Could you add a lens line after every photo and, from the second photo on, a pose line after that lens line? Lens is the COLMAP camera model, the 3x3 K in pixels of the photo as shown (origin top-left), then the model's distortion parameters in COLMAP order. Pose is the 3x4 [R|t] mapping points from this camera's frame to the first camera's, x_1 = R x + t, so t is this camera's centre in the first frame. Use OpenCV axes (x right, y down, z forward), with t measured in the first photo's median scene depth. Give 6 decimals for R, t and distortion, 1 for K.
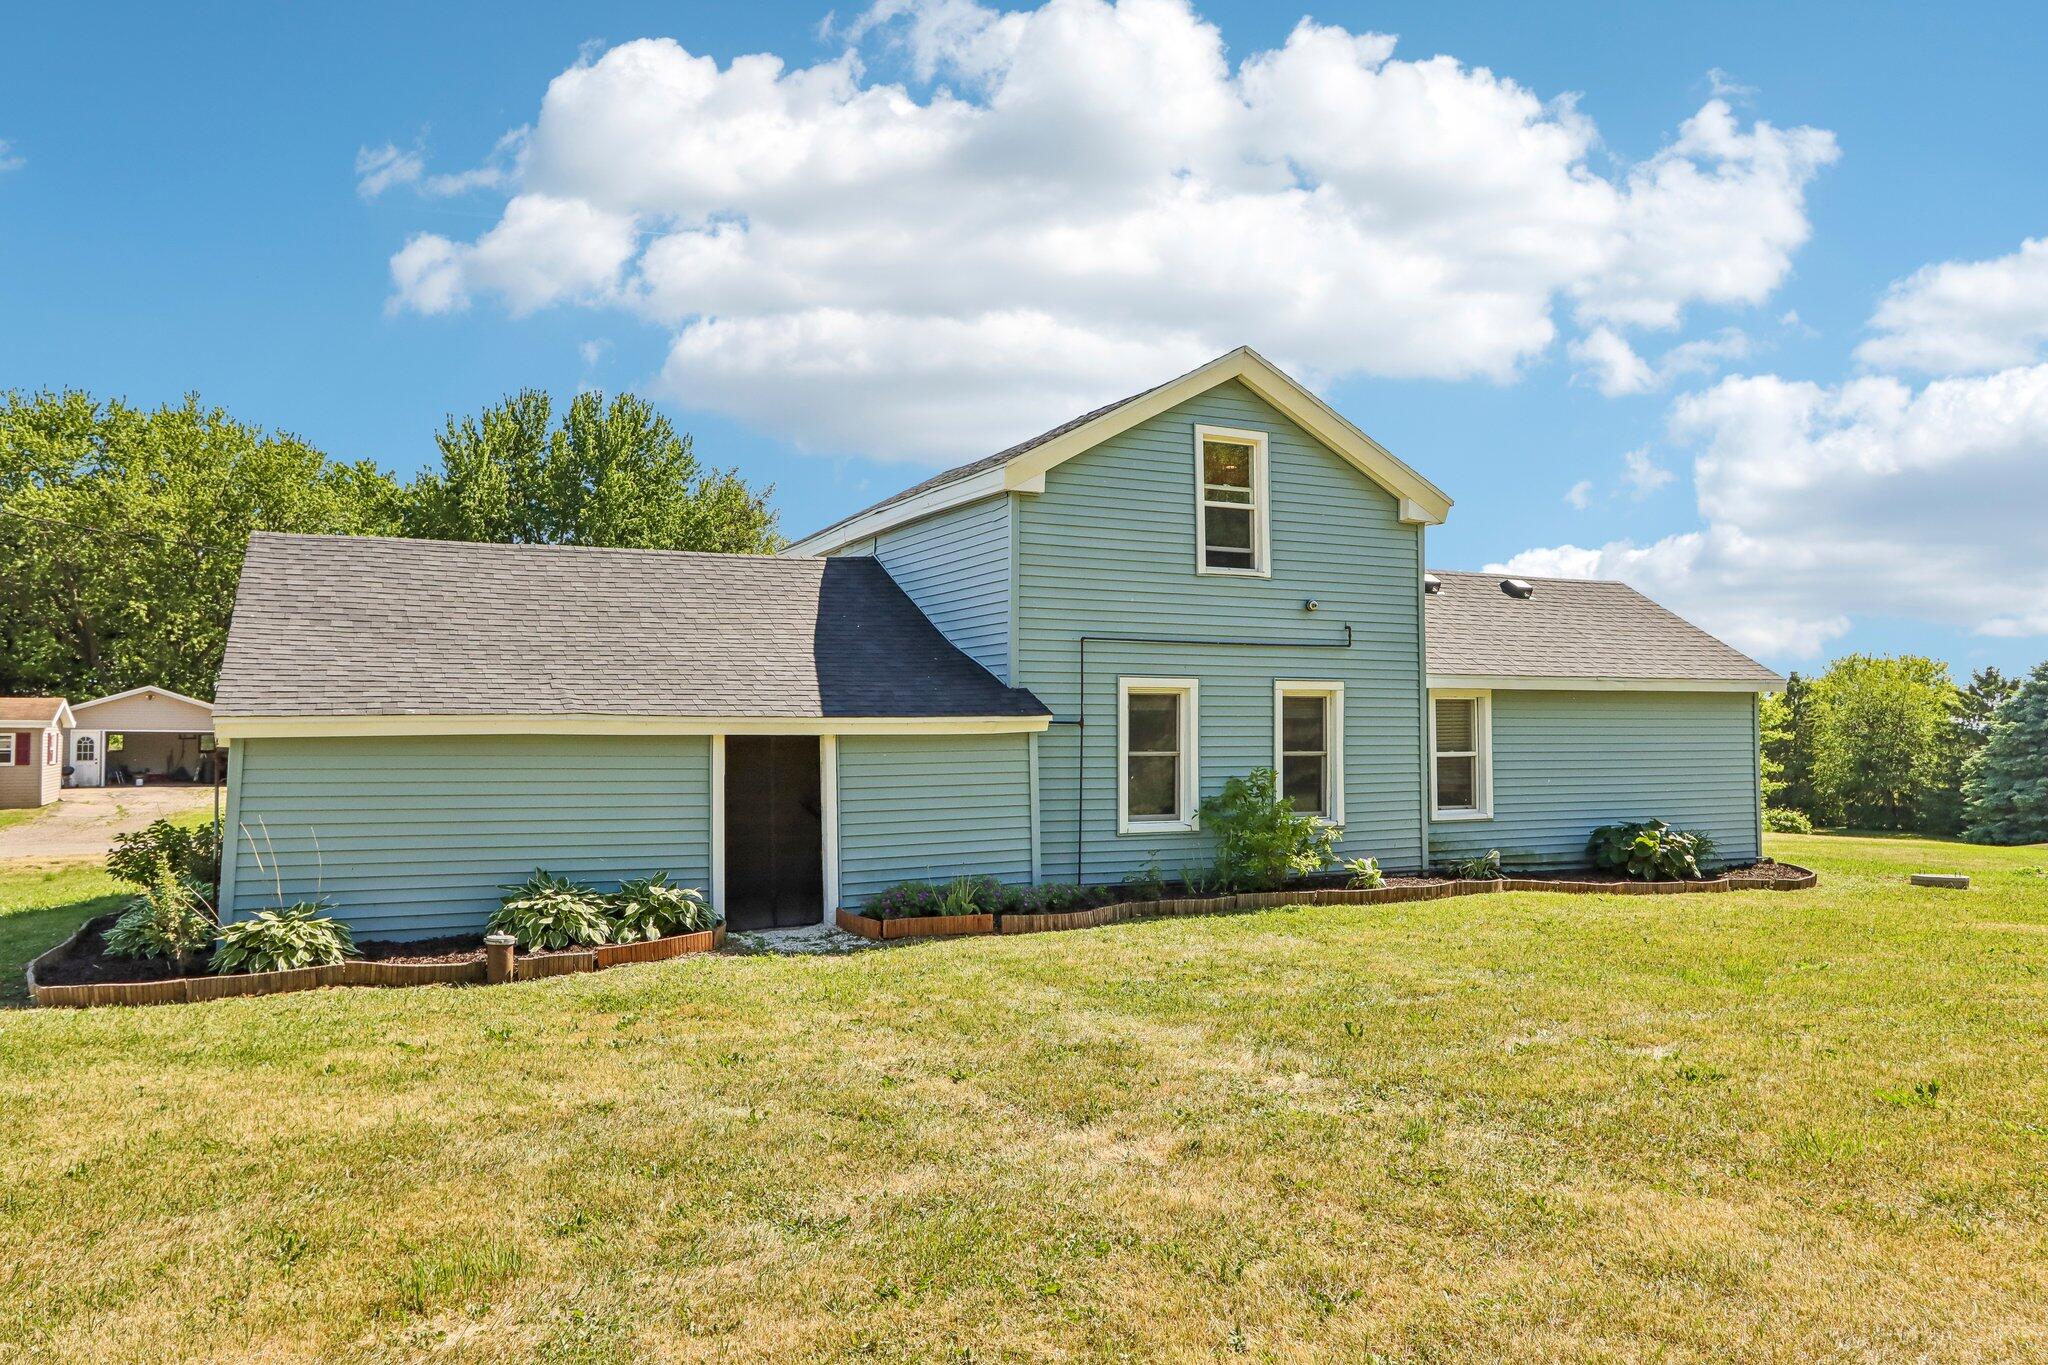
lens RADIAL K [[1407.8, 0, 1036.5], [0, 1407.8, 677.5], [0, 0, 1]] dist [-0.019057, 0.023708]
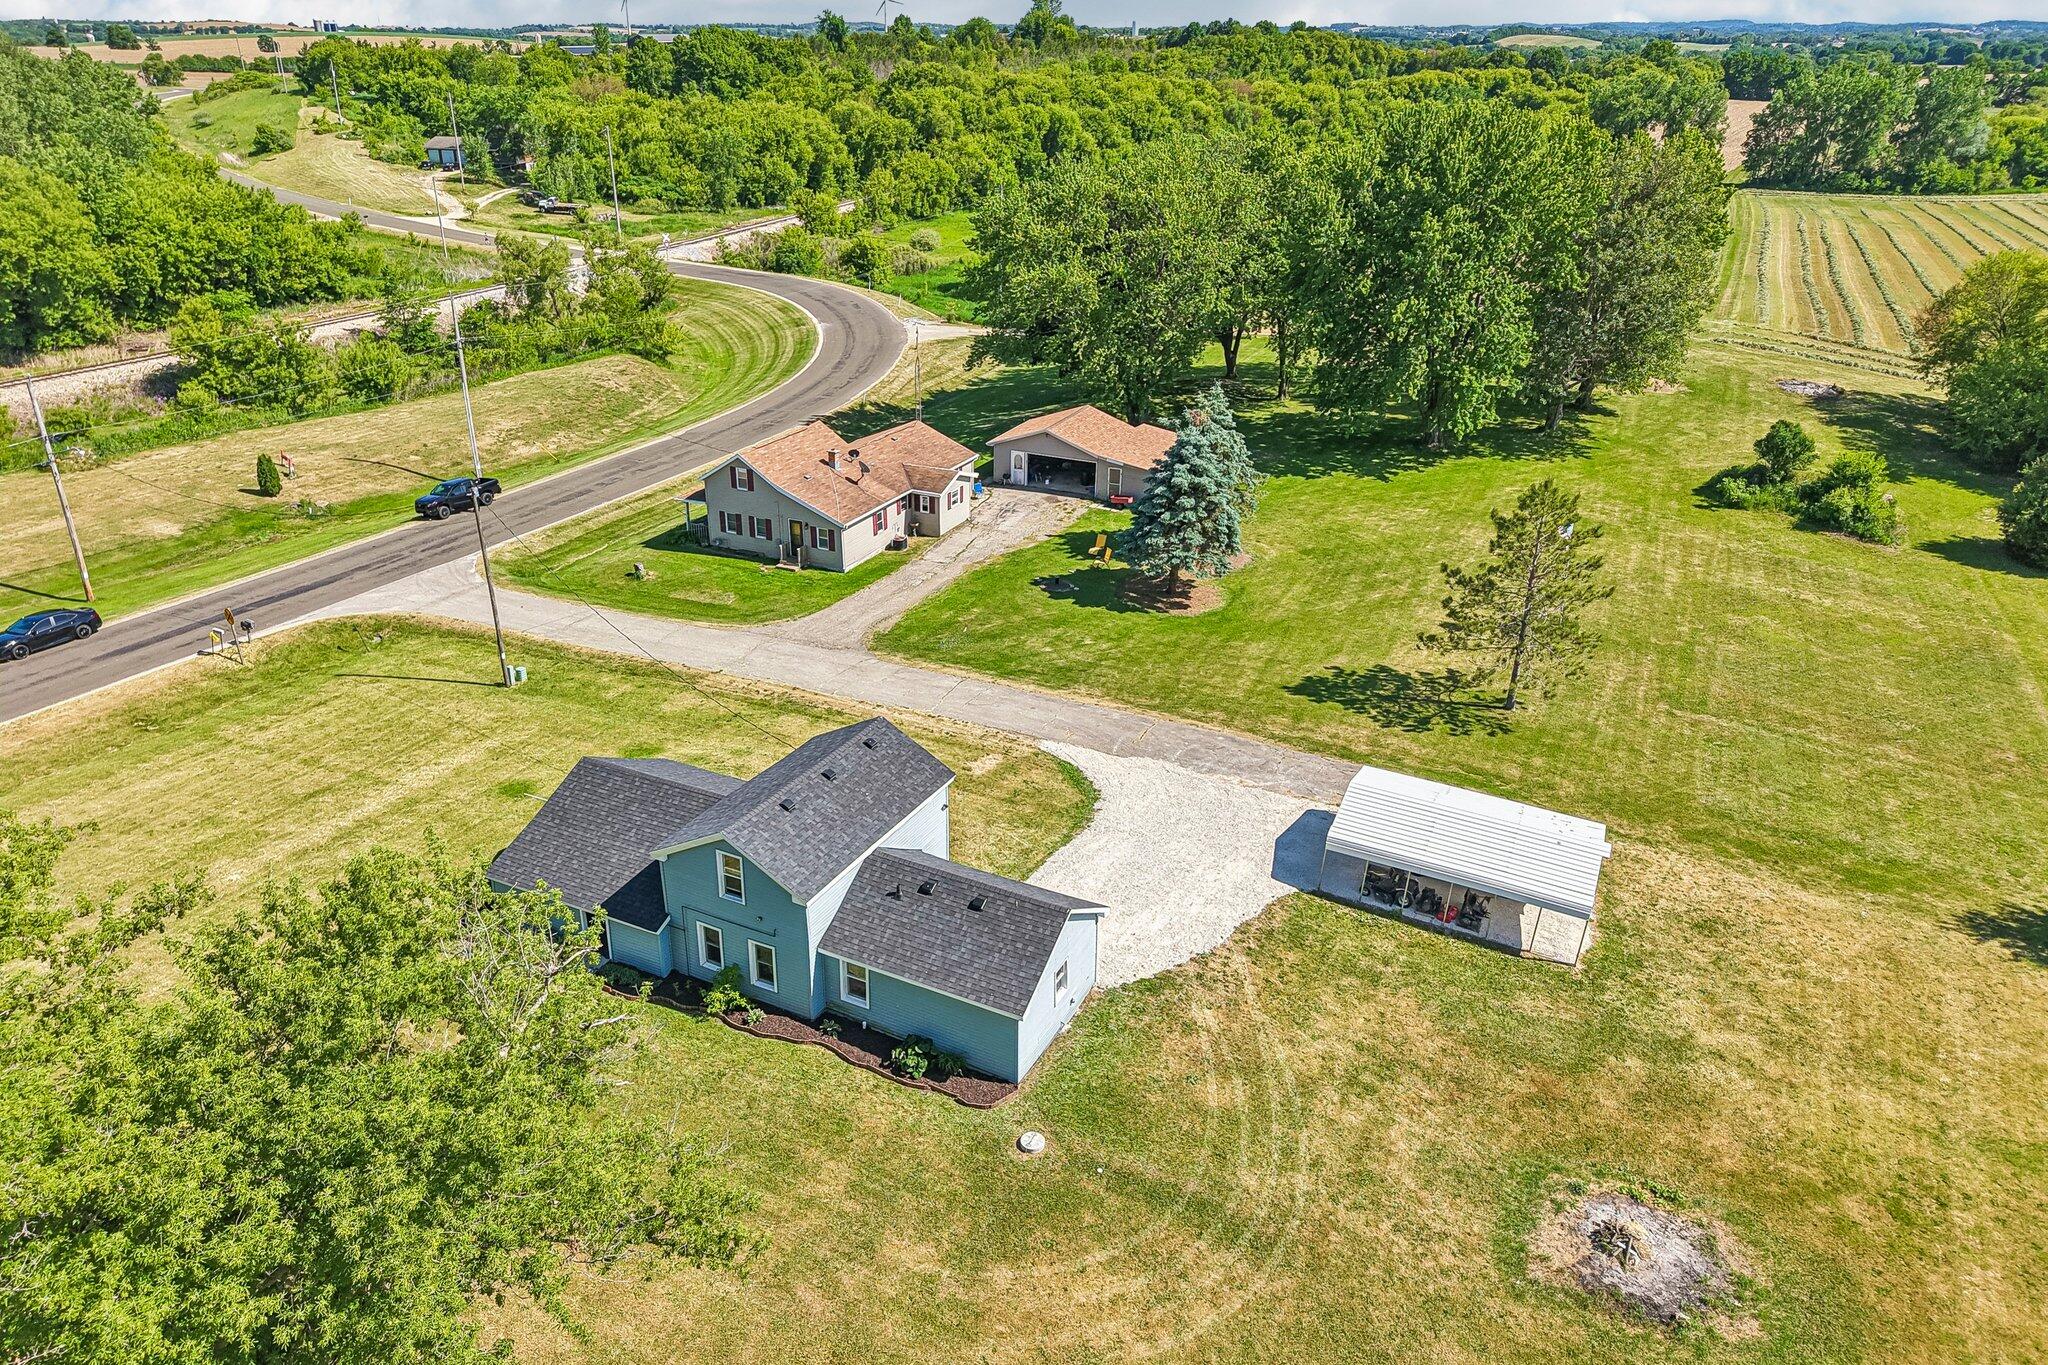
lens RADIAL K [[1368.3, 0, 1025.1], [0, 1368.3, 694.0], [0, 0, 1]] dist [0.049167, -0.047658]
pose [[0.597878, 0.346777, -0.722694, 2.282985], [0.026545, 0.892520, 0.450227, -1.627880], [0.801147, -0.288364, 0.524413, 0.182630]]
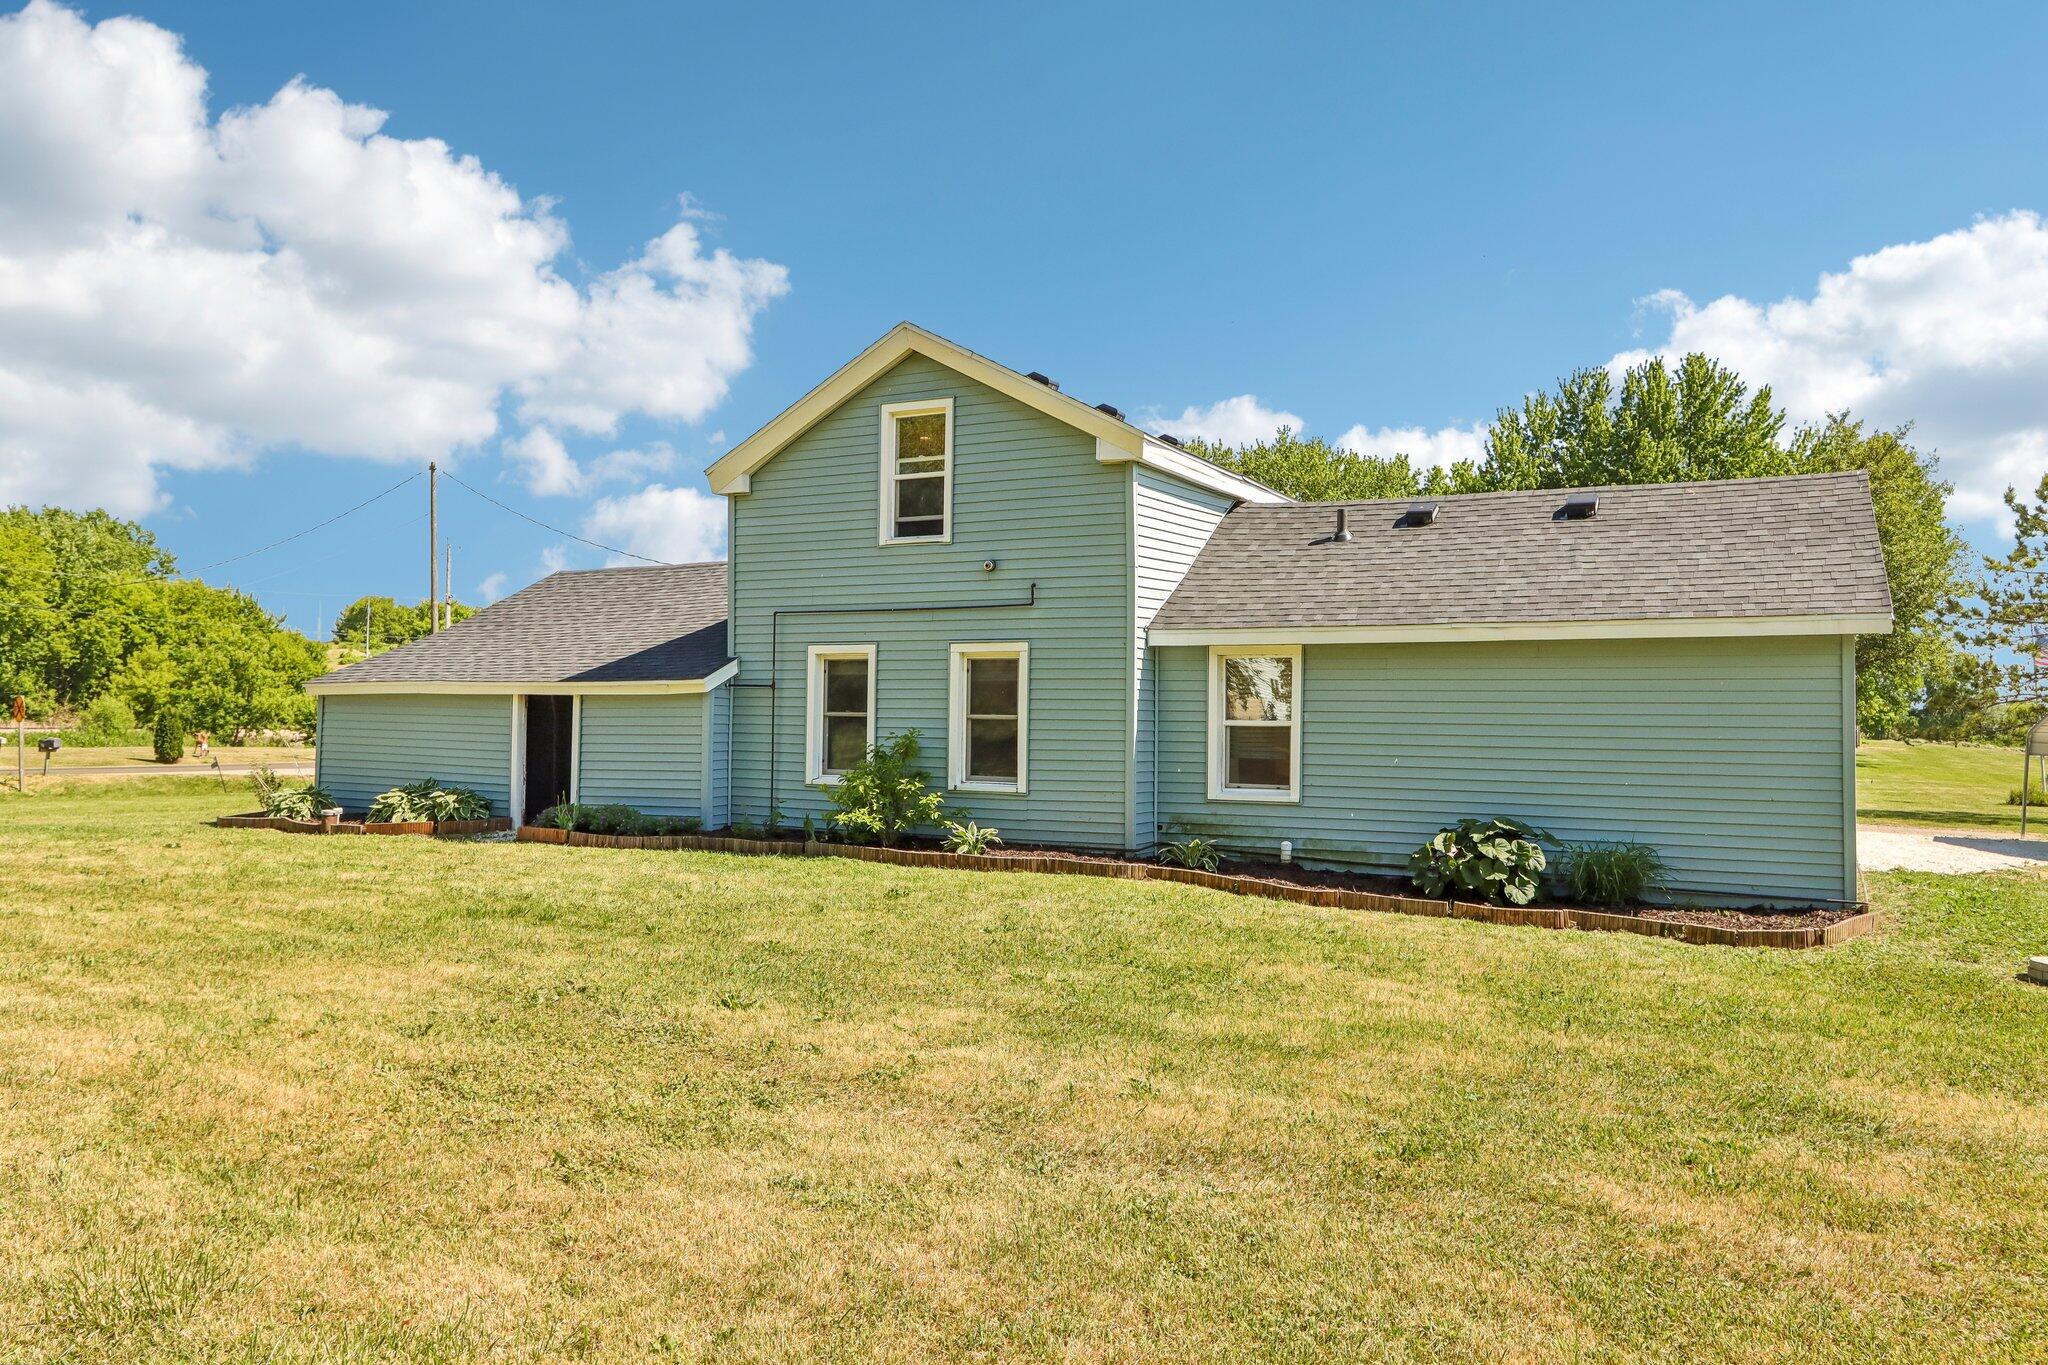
lens RADIAL K [[1407.8, 0, 1043.0], [0, 1407.8, 693.9], [0, 0, 1]] dist [-0.019057, 0.023708]
pose [[0.610441, -0.002683, -0.792057, 1.030933], [0.021456, 0.999683, 0.013150, 0.026750], [0.791771, -0.025021, 0.610305, 0.444691]]
